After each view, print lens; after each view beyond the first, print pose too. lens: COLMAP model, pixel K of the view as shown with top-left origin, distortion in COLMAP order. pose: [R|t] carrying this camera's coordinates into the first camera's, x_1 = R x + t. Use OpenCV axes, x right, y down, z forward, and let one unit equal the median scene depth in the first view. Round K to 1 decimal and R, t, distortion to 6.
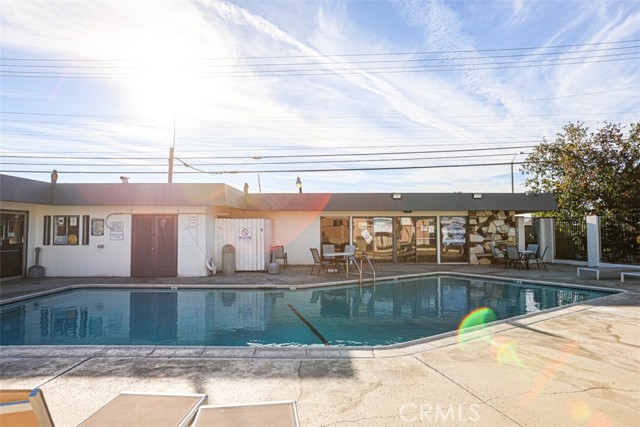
lens RADIAL K [[388.0, 0, 321.4], [0, 388.0, 222.2], [0, 0, 1]] dist [0.026246, 0.000940]
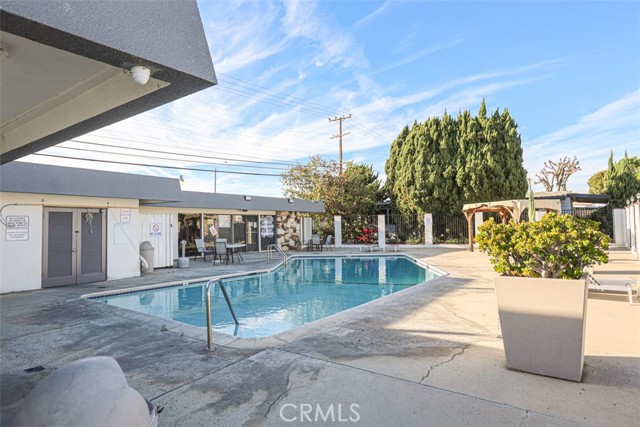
lens RADIAL K [[388.0, 0, 321.4], [0, 388.0, 222.2], [0, 0, 1]] dist [0.026246, 0.000940]
pose [[0.603867, 0.003347, 0.797078, -0.594618], [-0.009372, 0.999952, 0.002901, 0.003482], [-0.797030, -0.009222, 0.603870, 0.071267]]
